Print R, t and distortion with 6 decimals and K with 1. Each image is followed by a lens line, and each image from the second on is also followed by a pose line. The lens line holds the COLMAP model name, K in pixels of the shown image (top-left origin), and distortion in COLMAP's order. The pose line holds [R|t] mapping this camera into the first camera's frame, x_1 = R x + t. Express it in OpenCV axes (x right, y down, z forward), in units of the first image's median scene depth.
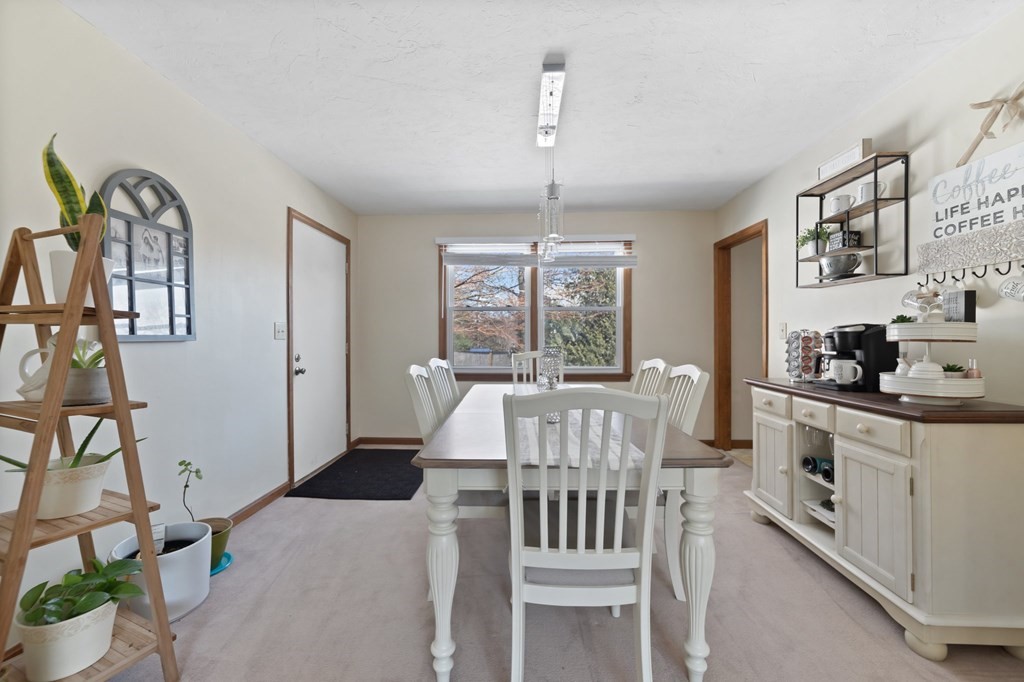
lens RADIAL K [[410.6, 0, 508.4], [0, 410.6, 341.2], [0, 0, 1]] dist [-0.006567, 0.000597]
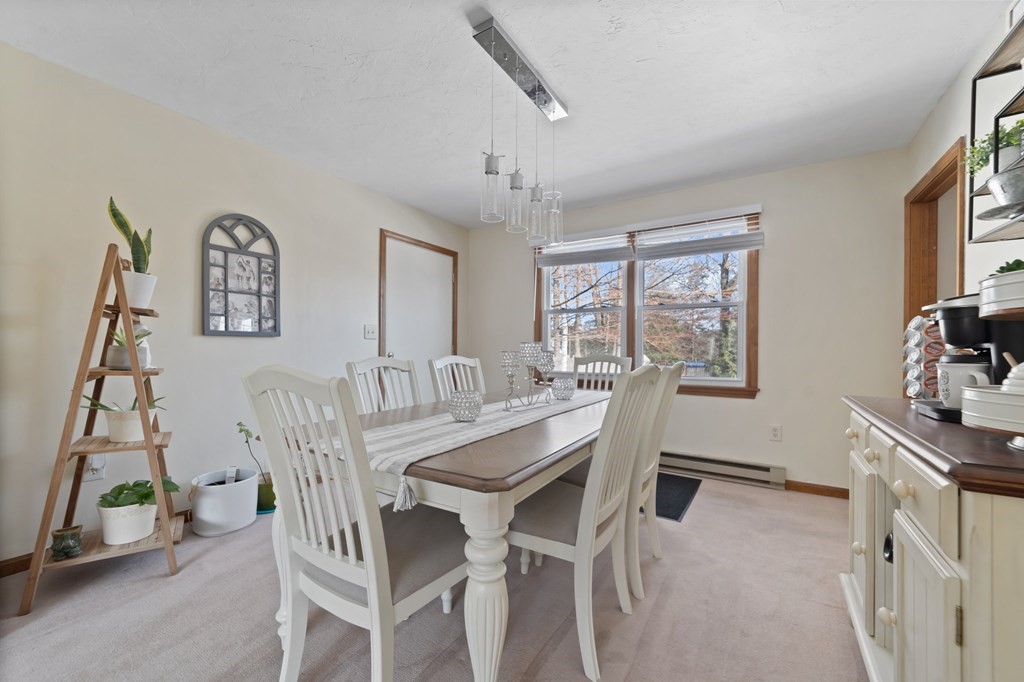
lens RADIAL K [[407.0, 0, 509.1], [0, 407.0, 354.0], [0, 0, 1]] dist [-0.019812, 0.010758]
pose [[0.862675, 0.015924, -0.505507, 0.435739], [-0.015761, 0.999865, 0.004600, 0.029378], [0.505512, 0.003999, 0.862810, 0.191531]]
